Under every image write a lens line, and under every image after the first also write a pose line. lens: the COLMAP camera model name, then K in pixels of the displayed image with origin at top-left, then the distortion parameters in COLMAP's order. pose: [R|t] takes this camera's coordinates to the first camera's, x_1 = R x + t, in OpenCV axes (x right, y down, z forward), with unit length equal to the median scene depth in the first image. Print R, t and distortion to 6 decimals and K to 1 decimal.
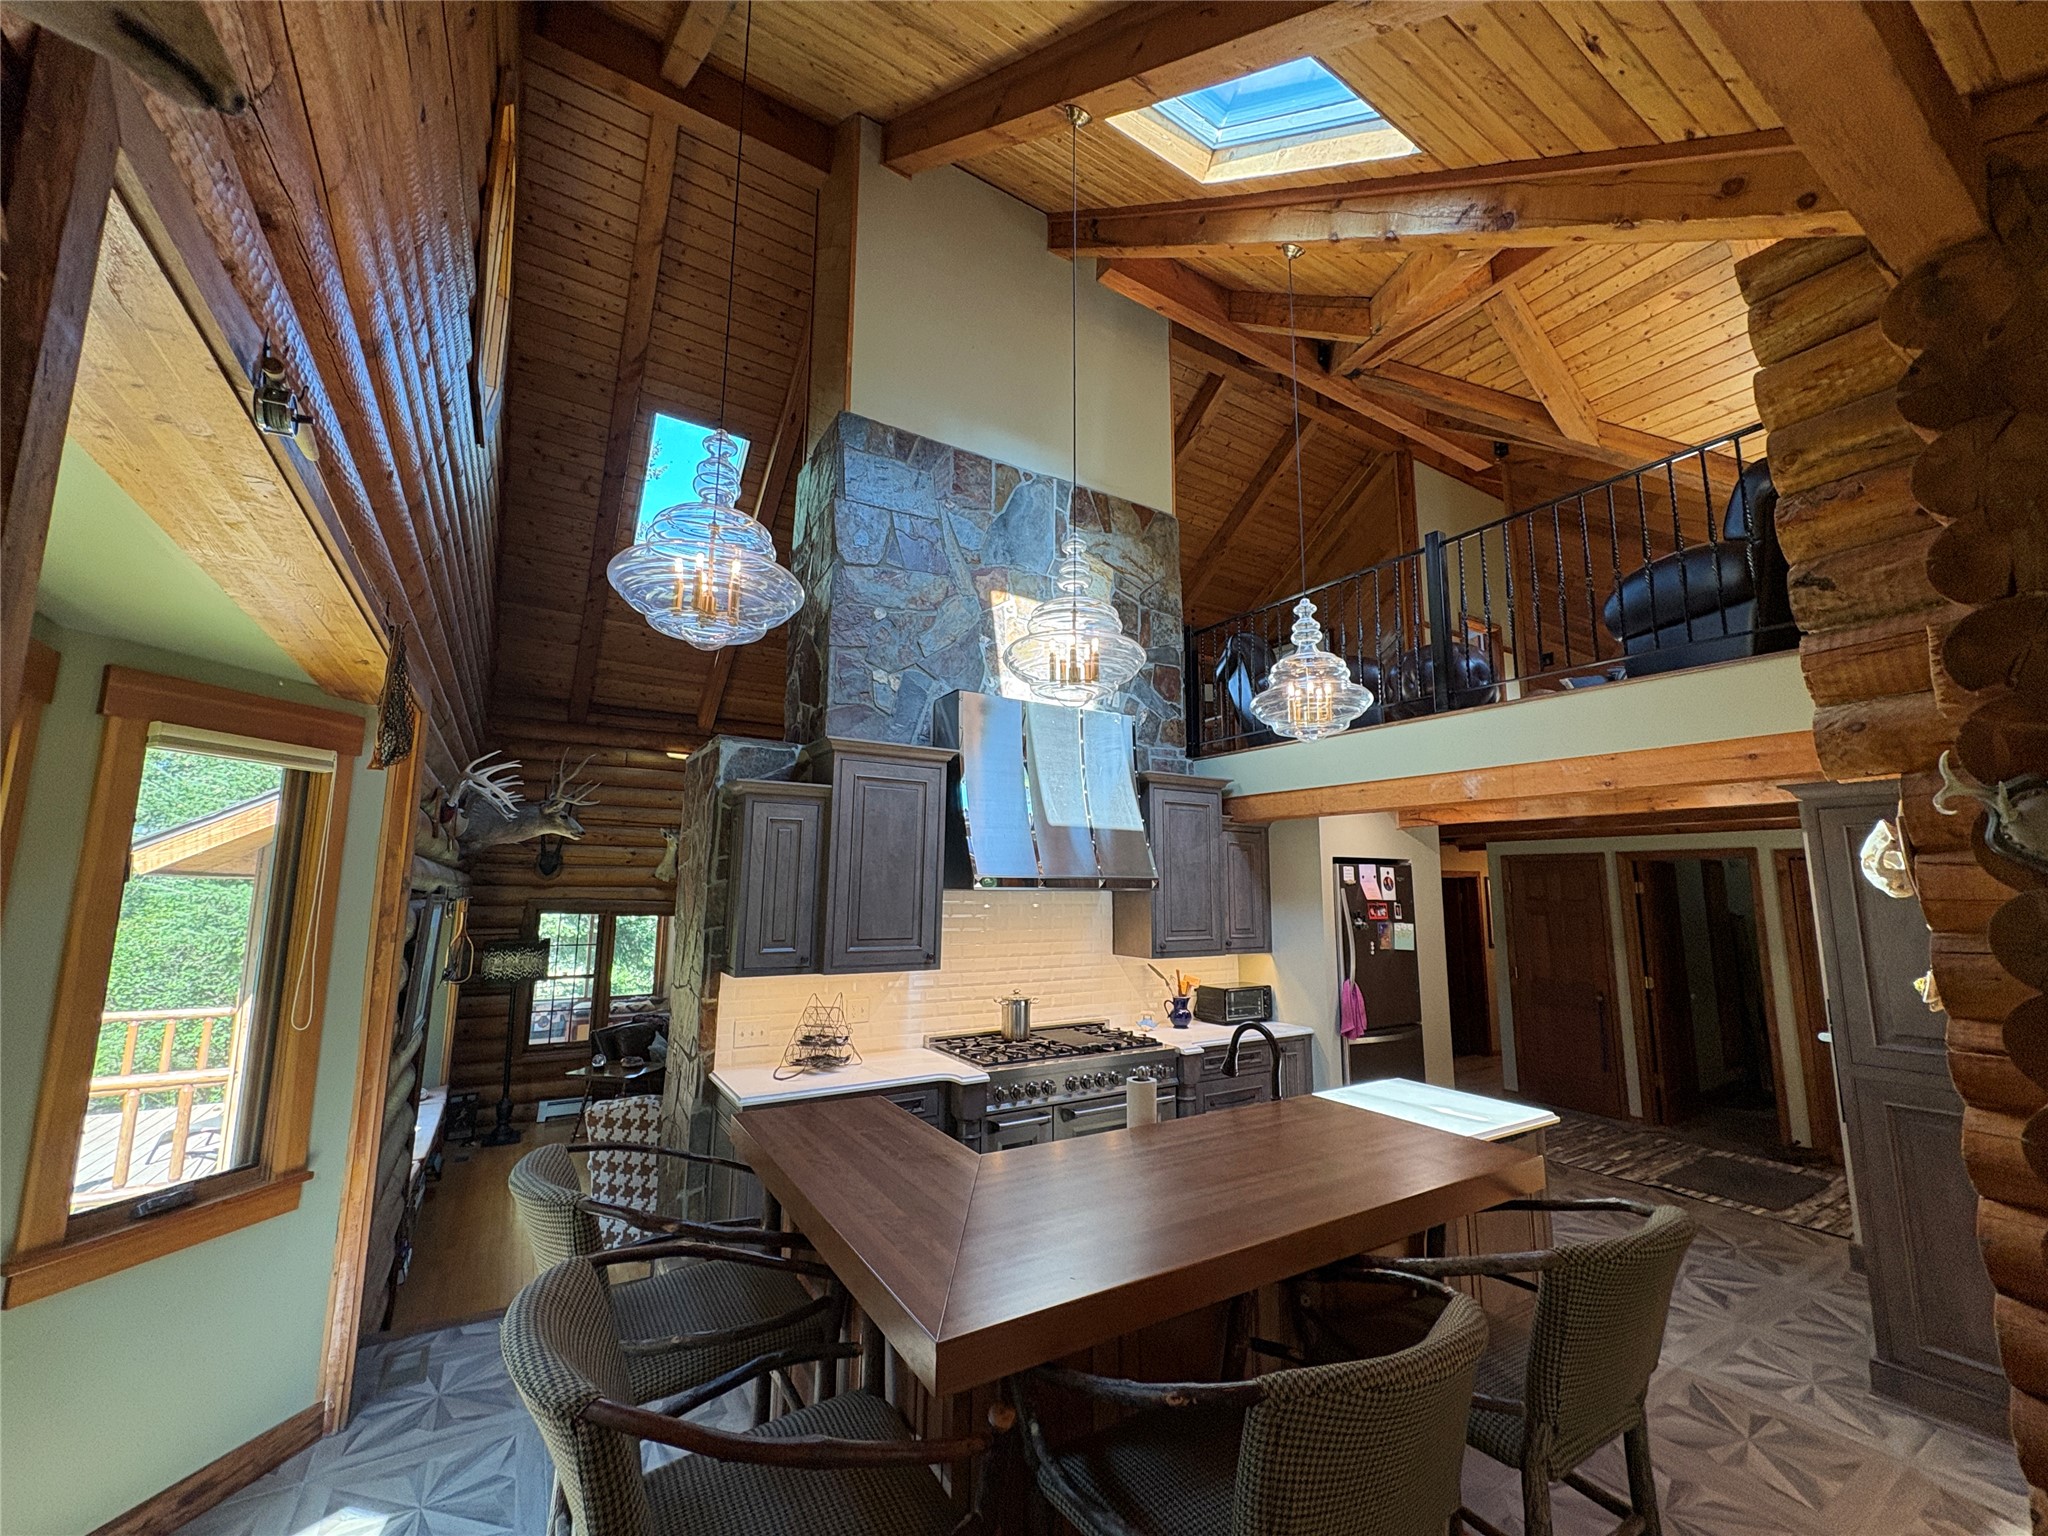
lens RADIAL K [[811.8, 0, 1018.5], [0, 811.8, 768.9], [0, 0, 1]] dist [0.002398, -0.000053]
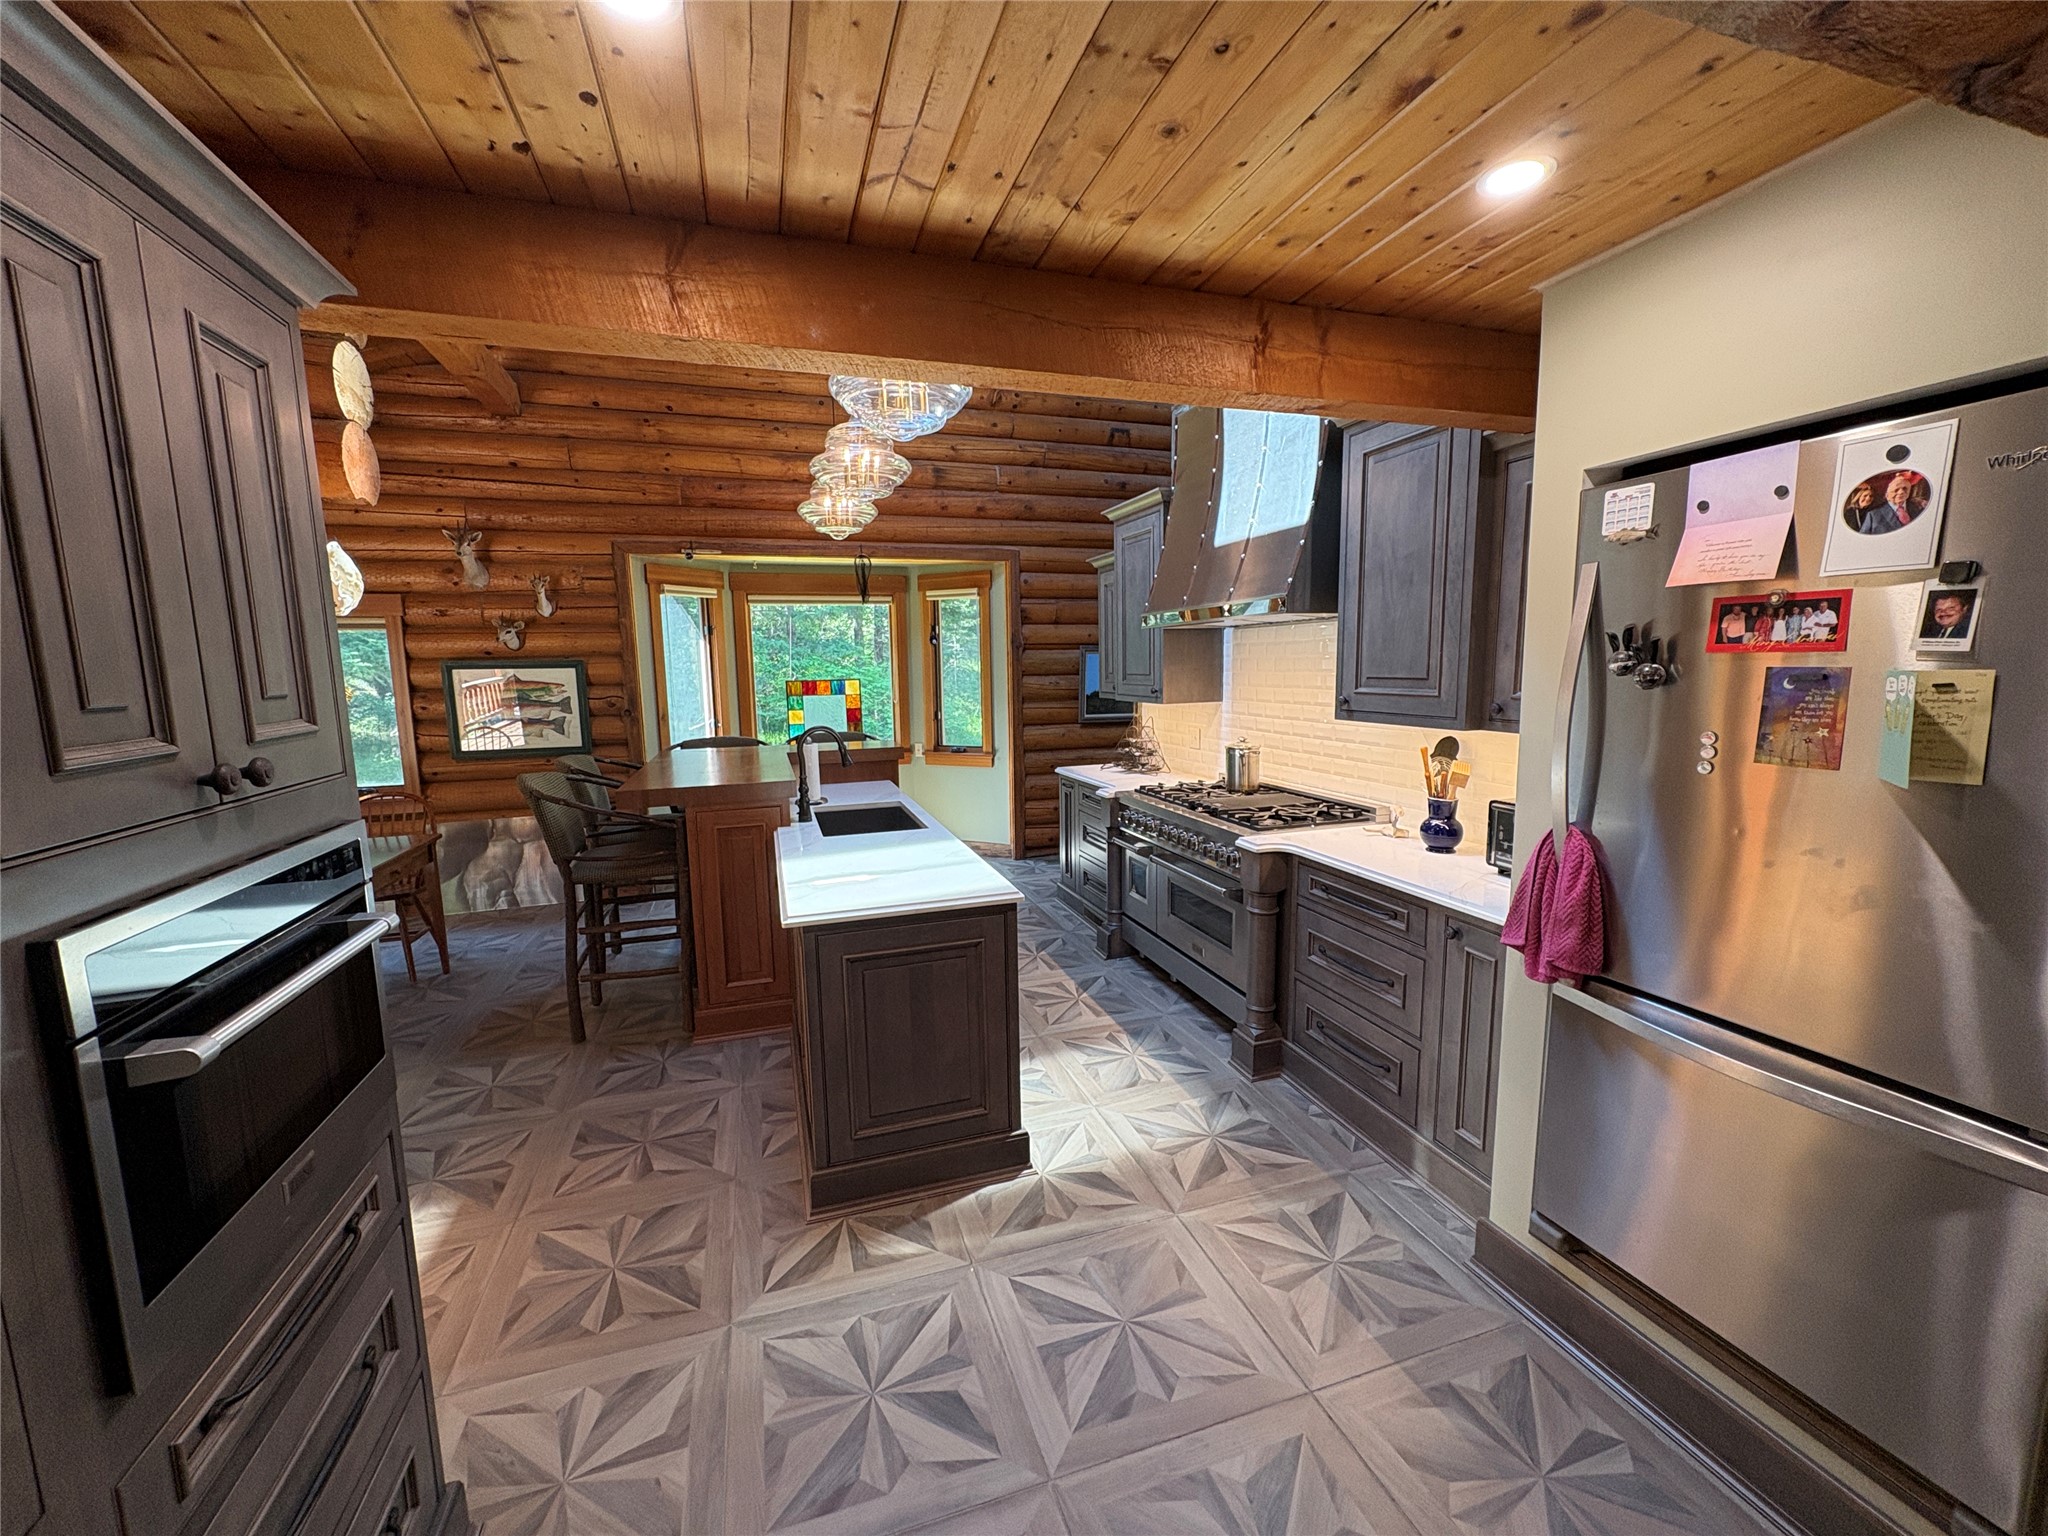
lens RADIAL K [[811.8, 0, 1019.1], [0, 811.8, 767.5], [0, 0, 1]] dist [0.002398, -0.000053]
pose [[-0.231087, 0.124349, -0.964954, 0.852292], [0.159890, 0.983168, 0.088405, 0.178298], [0.959705, -0.133857, -0.247080, 0.925866]]
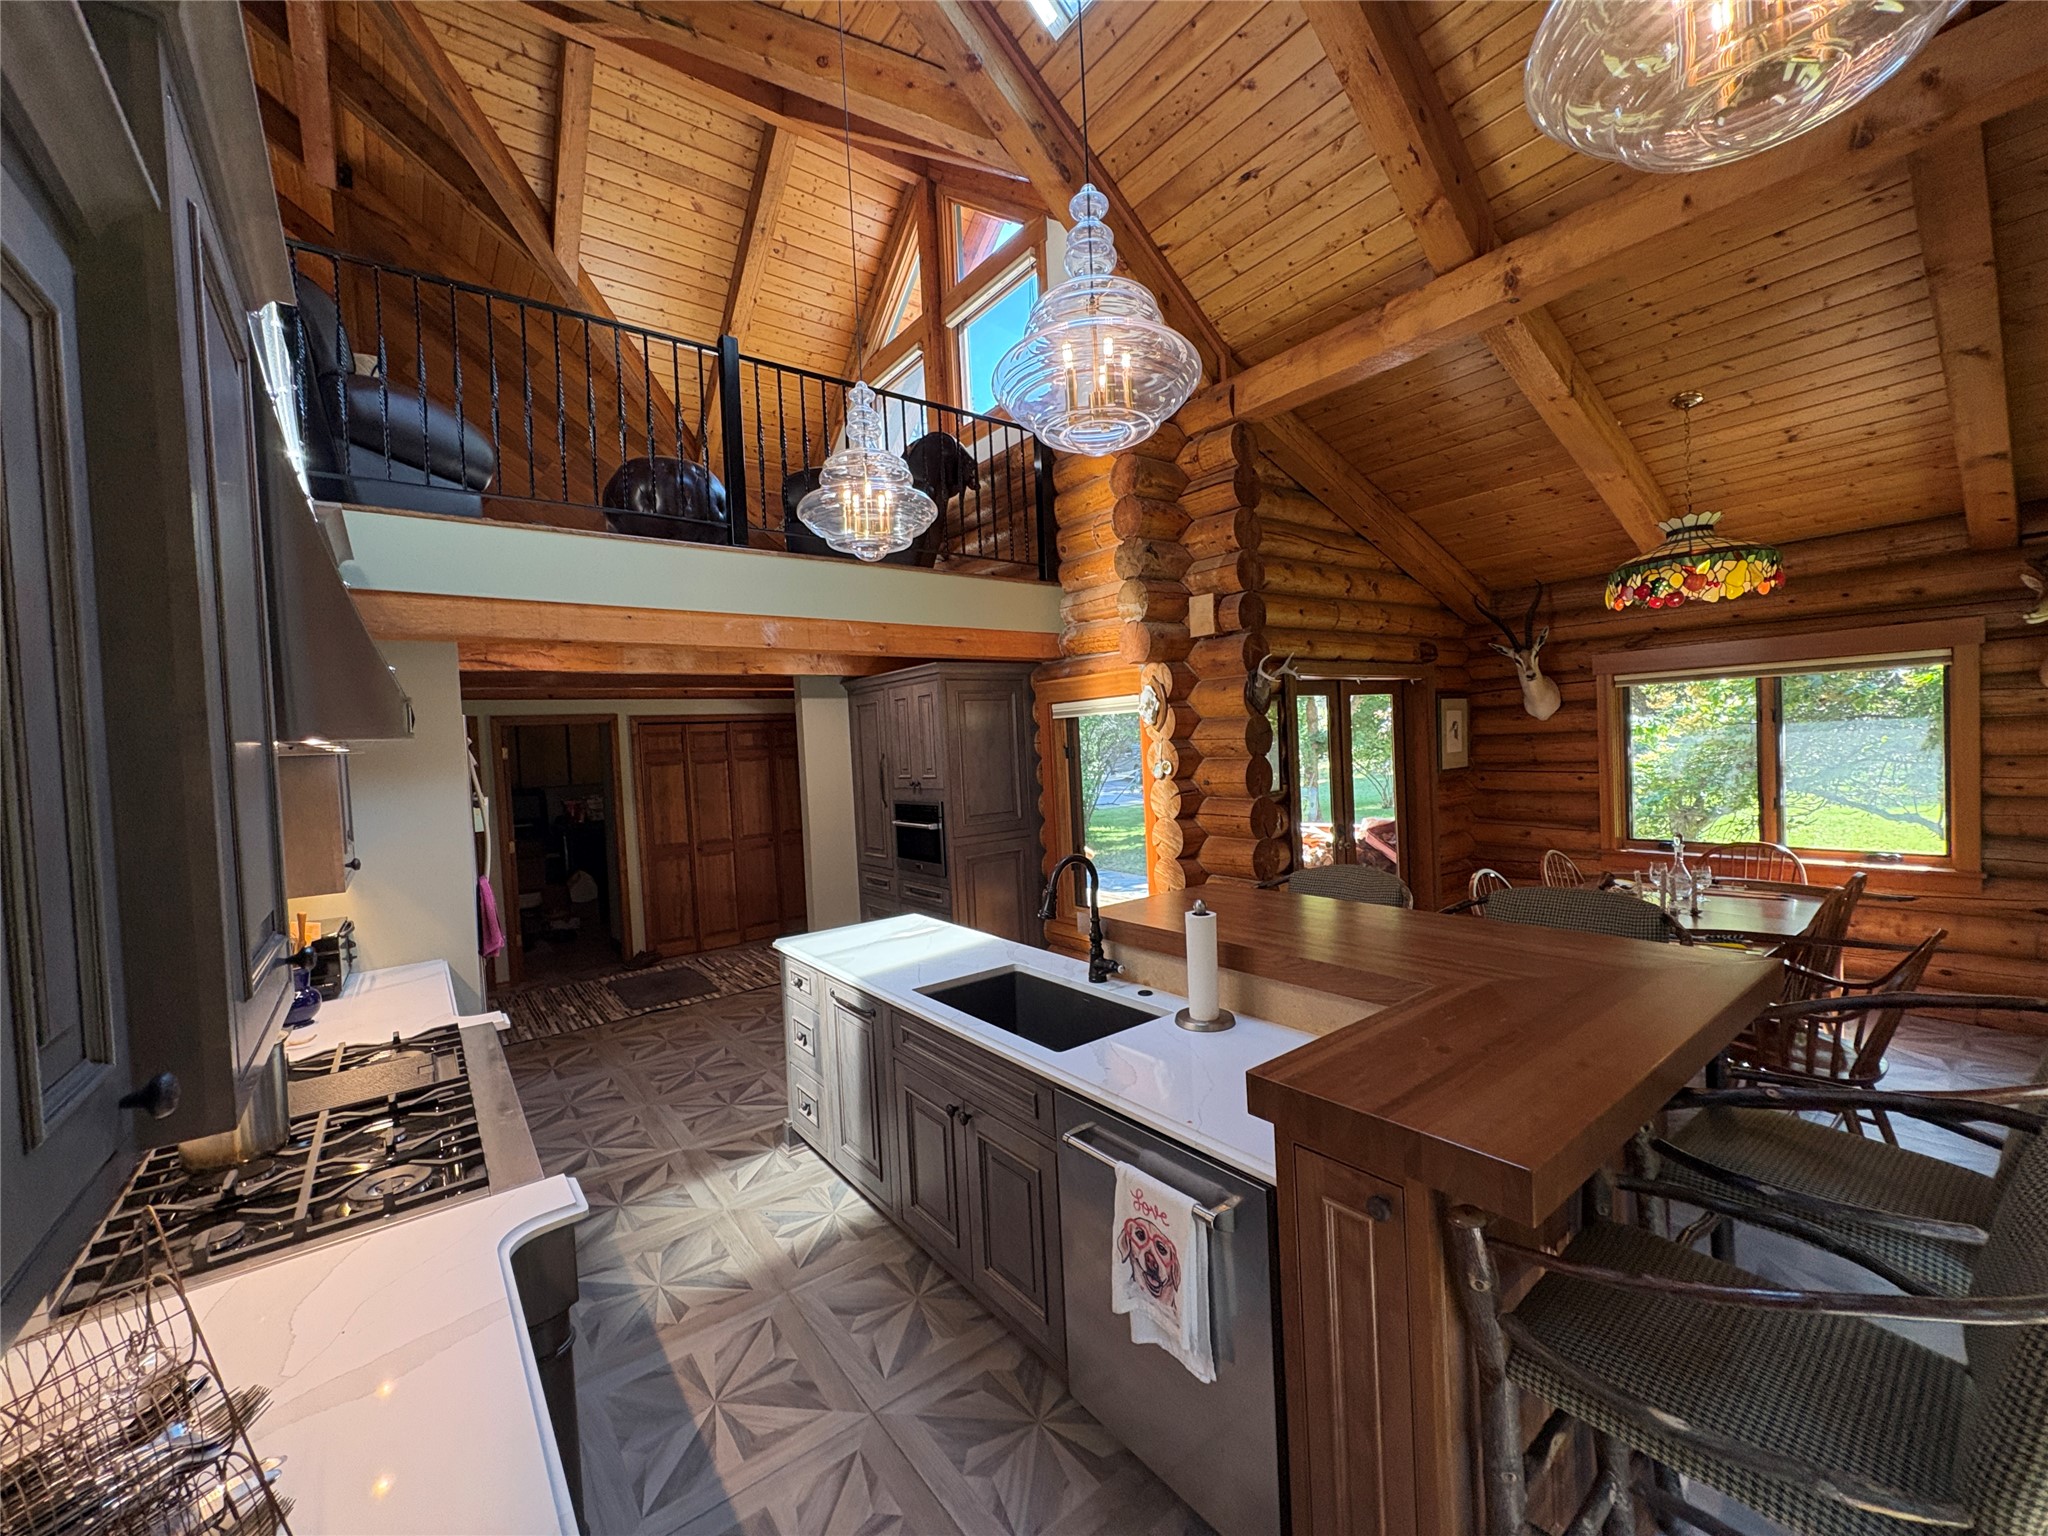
lens RADIAL K [[811.8, 0, 1023.7], [0, 811.8, 768.3], [0, 0, 1]] dist [0.002398, -0.000053]
pose [[-0.107156, -0.033415, 0.993680, -0.371616], [-0.099910, 0.994738, 0.022677, 0.108923], [-0.989210, -0.096849, -0.109931, 0.665827]]
